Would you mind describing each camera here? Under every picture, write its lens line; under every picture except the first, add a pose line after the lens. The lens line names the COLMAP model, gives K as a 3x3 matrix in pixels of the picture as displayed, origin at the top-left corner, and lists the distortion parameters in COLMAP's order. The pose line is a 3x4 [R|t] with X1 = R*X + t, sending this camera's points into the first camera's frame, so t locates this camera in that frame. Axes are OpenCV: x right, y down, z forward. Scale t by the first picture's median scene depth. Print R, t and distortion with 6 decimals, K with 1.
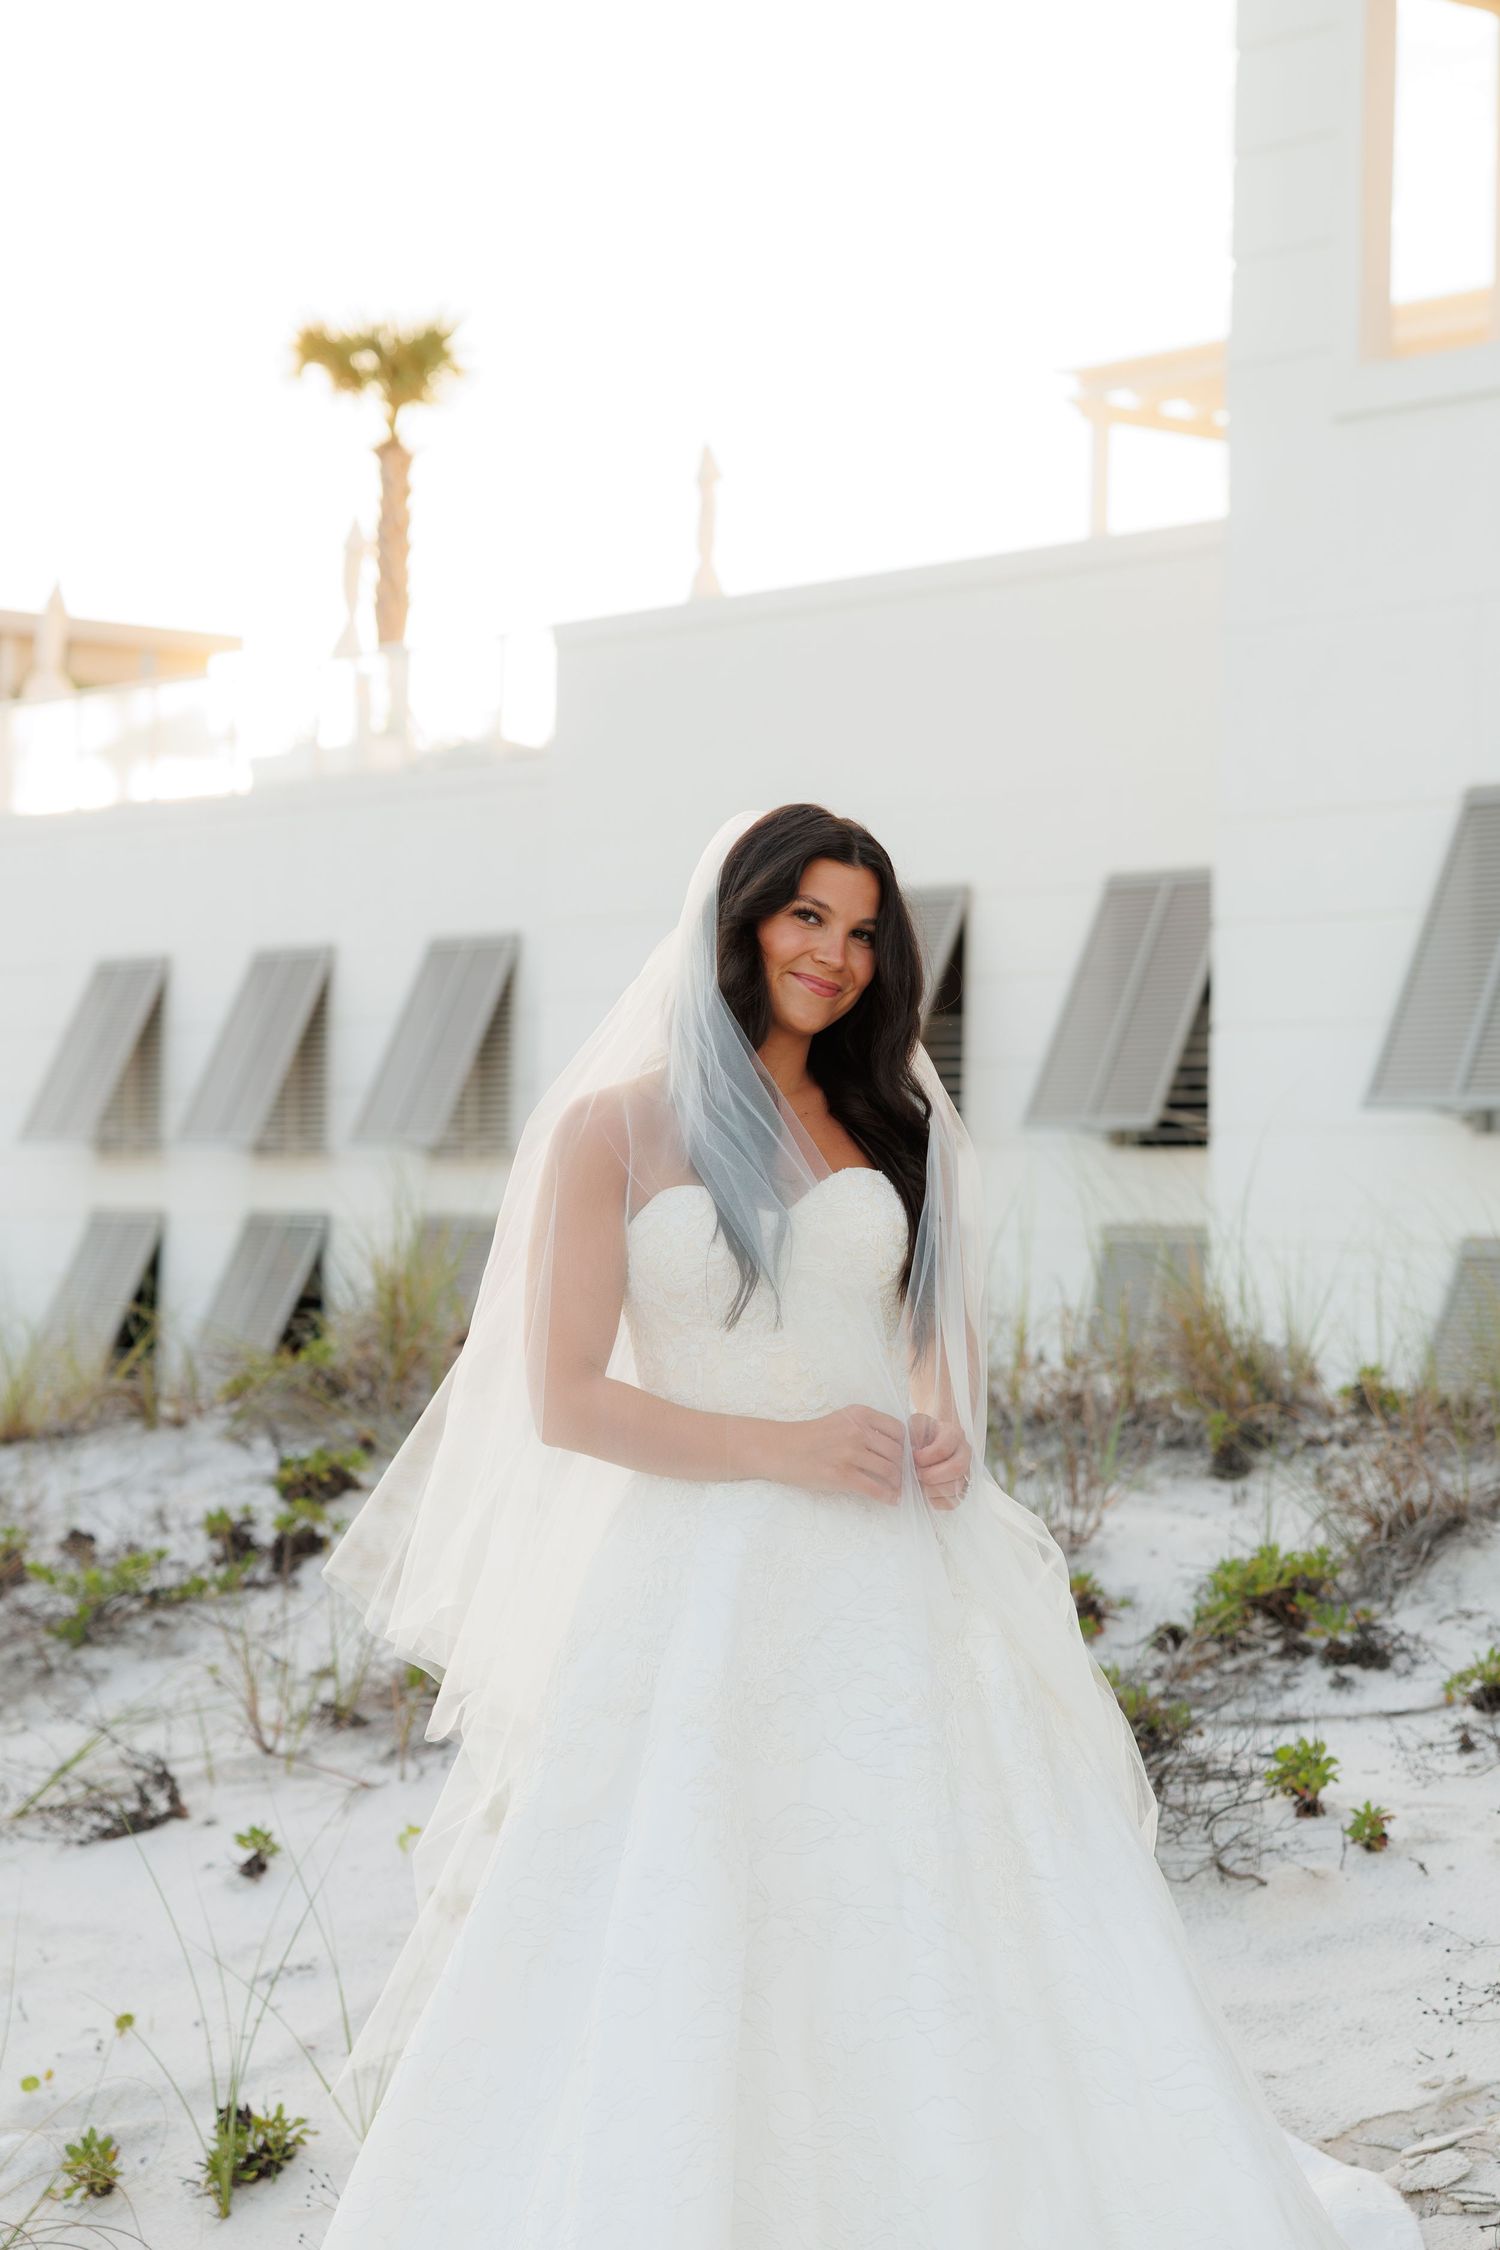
lens RADIAL K [[5104.1, 0, 831.6], [0, 5104.1, 1038.6], [0, 0, 1]] dist [0.059415, 0.000000]
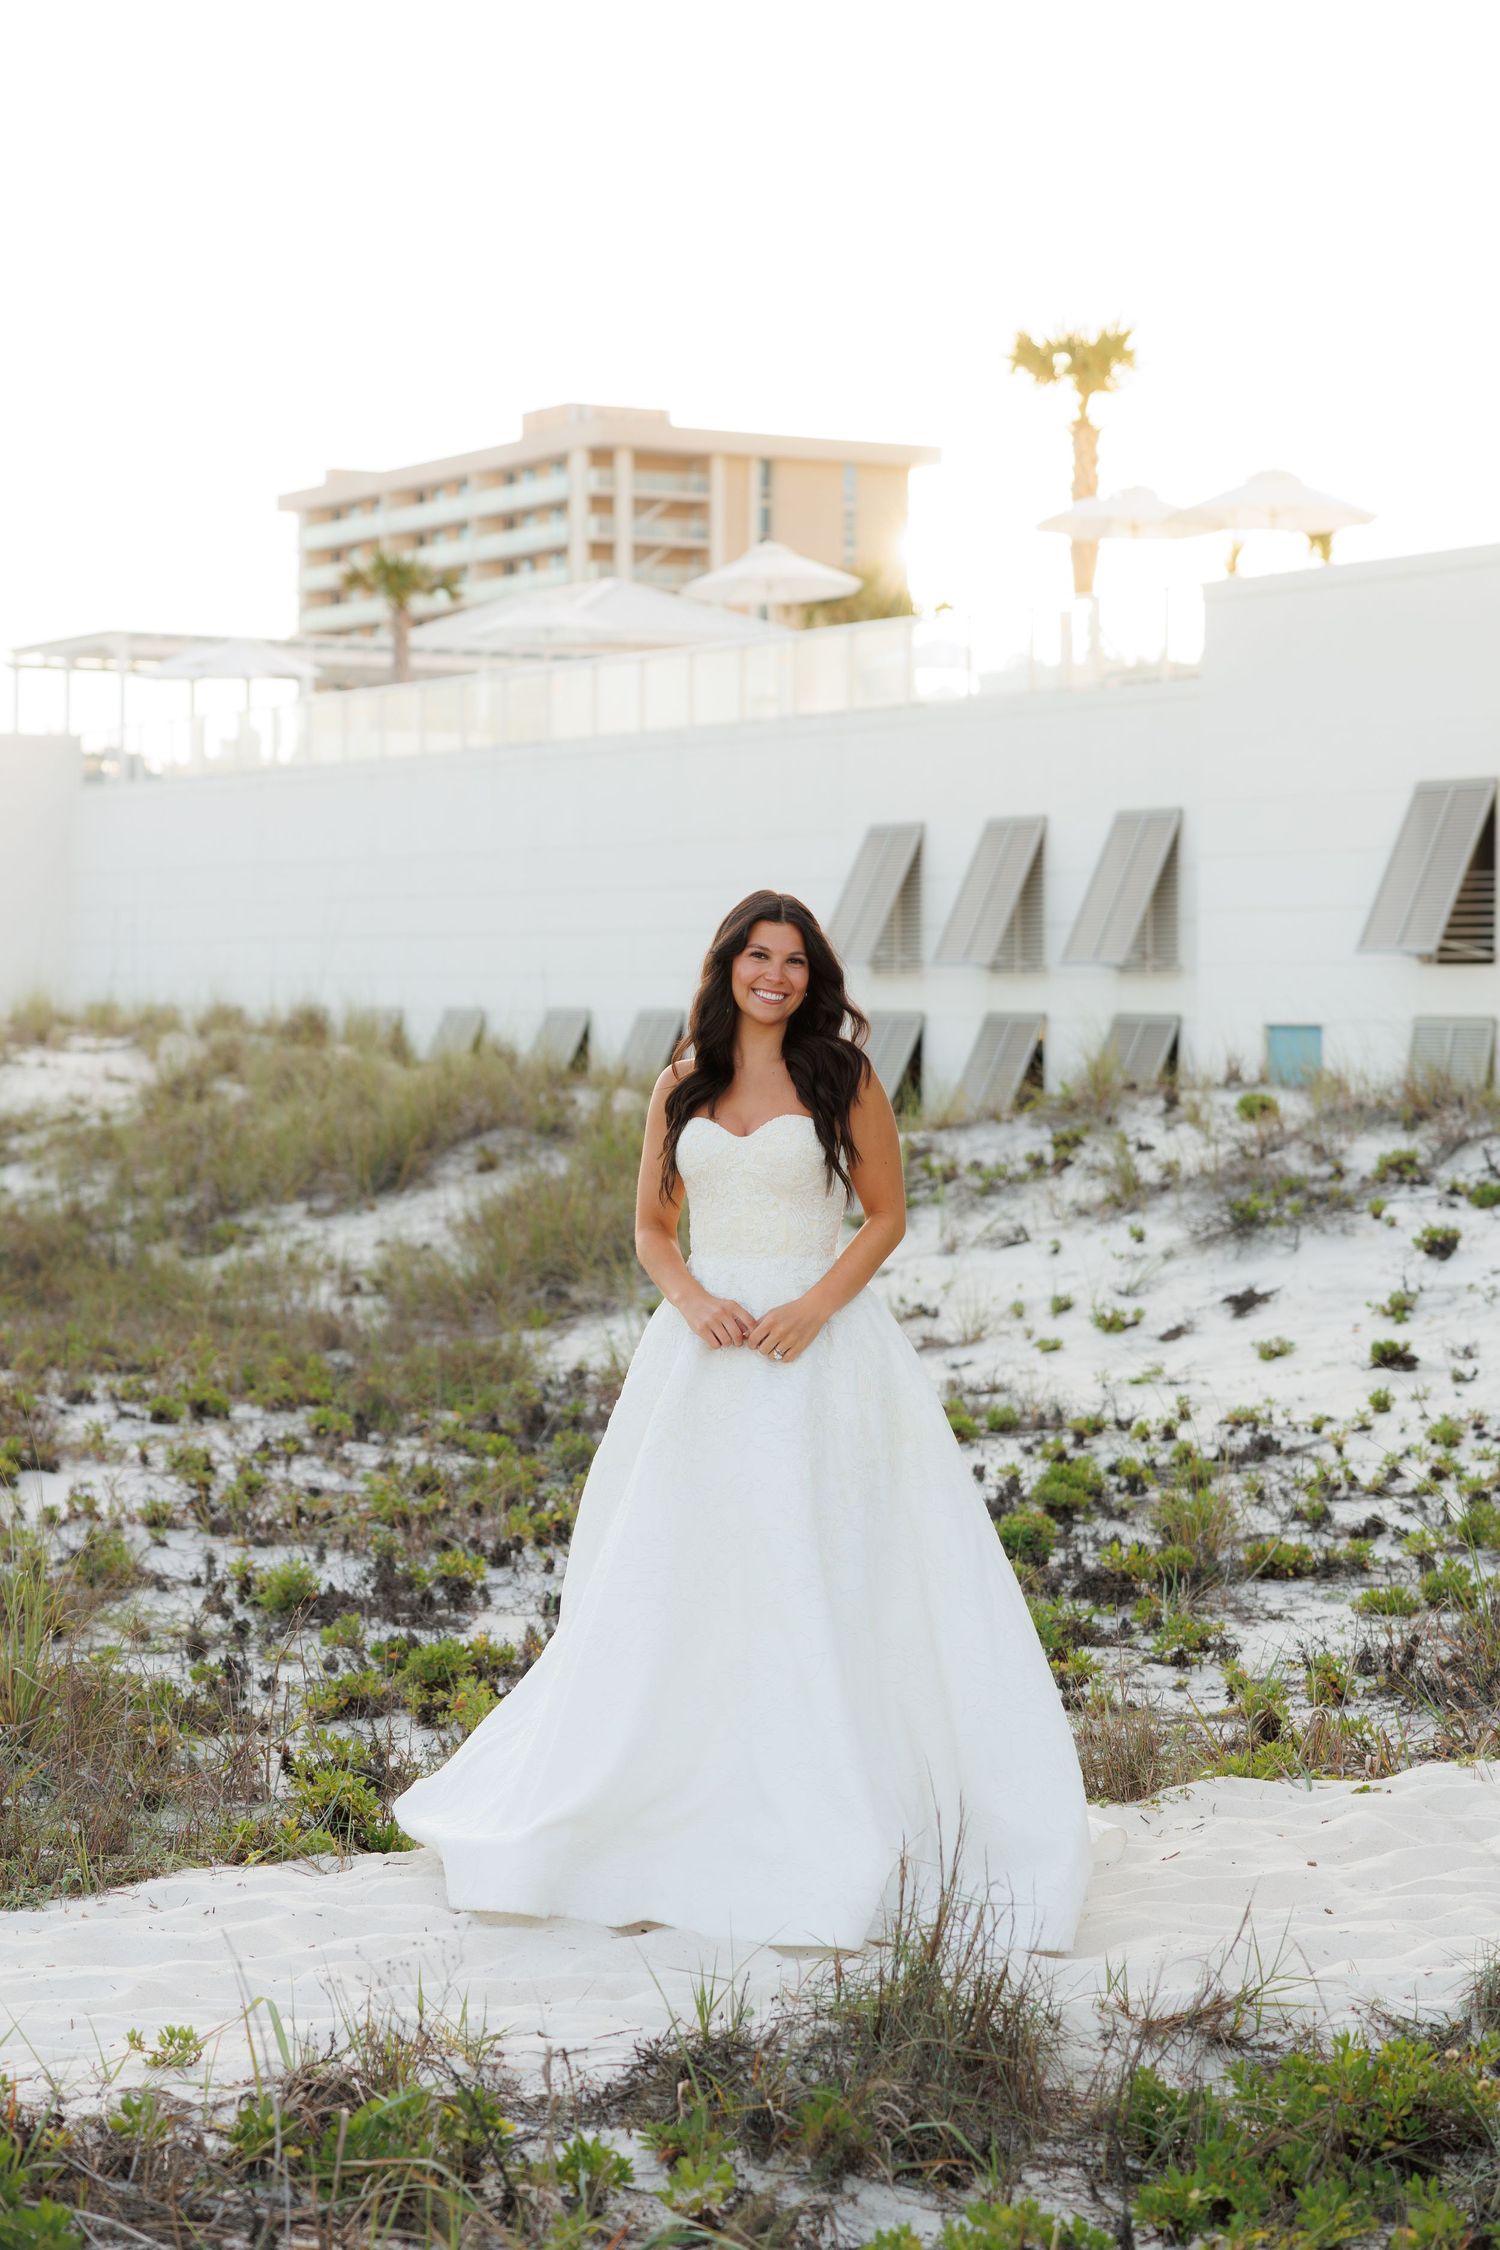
lens RADIAL K [[5157.5, 0, 752.9], [0, 5157.5, 1121.8], [0, 0, 1]] dist [0.049196, 0.000000]
pose [[0.988521, -0.011589, -0.150640, 0.036857], [0.020442, 0.998144, 0.057359, -0.020626], [0.149696, -0.059780, 0.986923, -0.437211]]
